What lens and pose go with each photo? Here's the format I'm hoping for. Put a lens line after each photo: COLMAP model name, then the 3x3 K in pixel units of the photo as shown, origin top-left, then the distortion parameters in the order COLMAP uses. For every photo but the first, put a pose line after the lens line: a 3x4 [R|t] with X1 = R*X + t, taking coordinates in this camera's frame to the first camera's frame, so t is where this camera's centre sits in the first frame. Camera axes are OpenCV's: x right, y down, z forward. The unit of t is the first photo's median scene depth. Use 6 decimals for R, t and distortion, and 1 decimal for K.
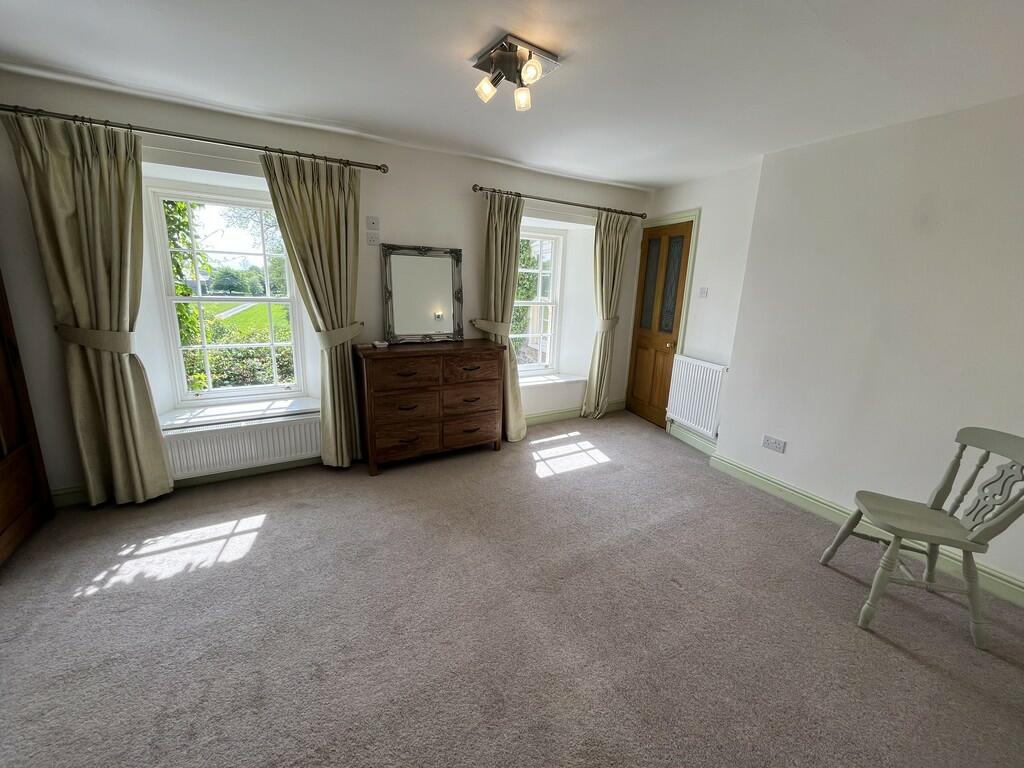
lens RADIAL K [[415.4, 0, 510.0], [0, 415.4, 384.6], [0, 0, 1]] dist [-0.001065, -0.000376]
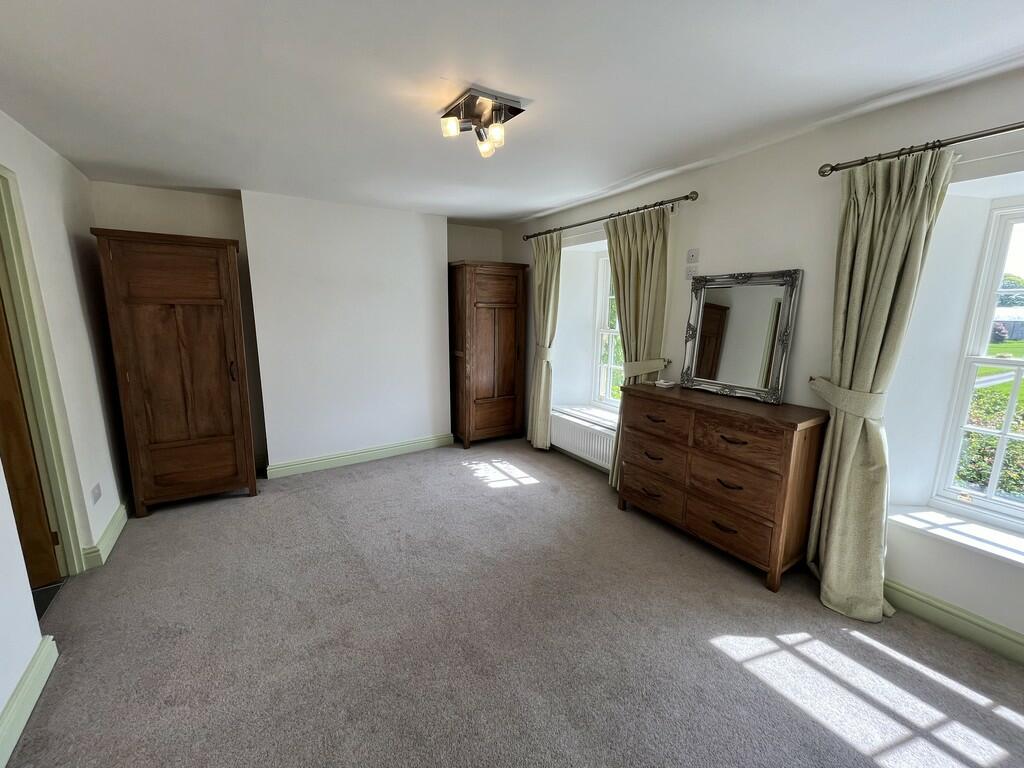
lens RADIAL K [[415.4, 0, 510.0], [0, 415.4, 384.6], [0, 0, 1]] dist [-0.001065, -0.000376]
pose [[0.019585, 0.151133, -0.988319, 0.627223], [-0.241390, 0.959980, 0.142016, -0.149791], [0.970231, 0.235789, 0.055283, 0.632126]]
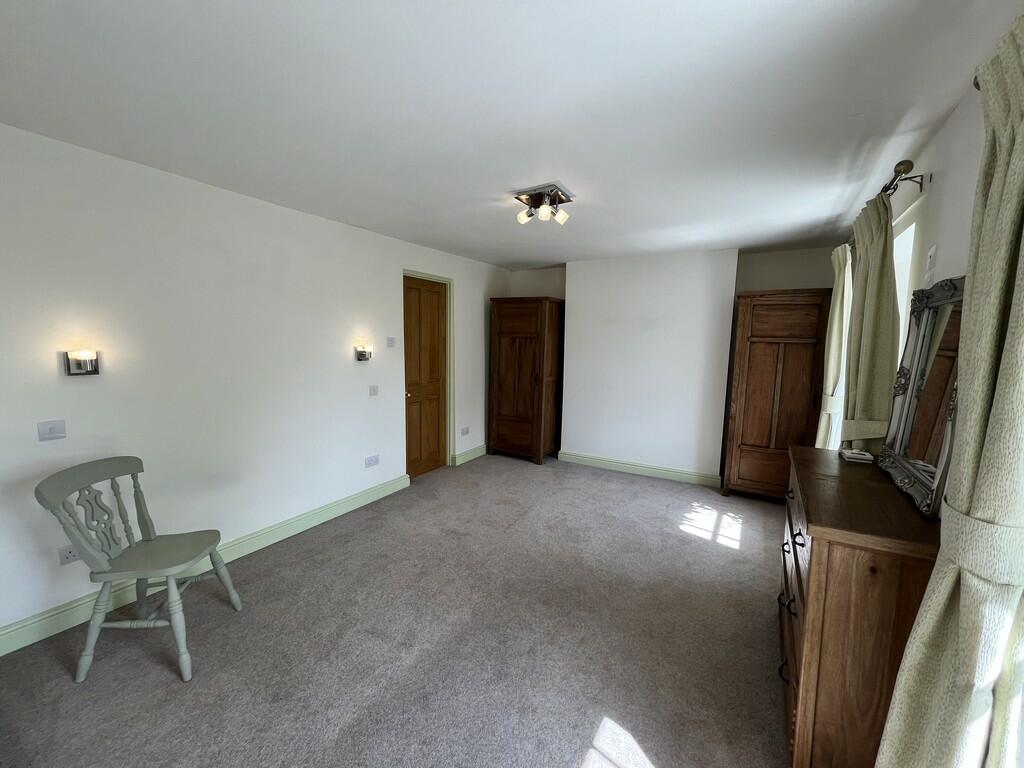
lens RADIAL K [[415.4, 0, 510.0], [0, 415.4, 384.6], [0, 0, 1]] dist [-0.001065, -0.000376]
pose [[-0.883874, 0.001680, -0.467721, 0.438035], [-0.156476, 0.941310, 0.299082, -0.310855], [0.440774, 0.337538, -0.831737, 1.293986]]
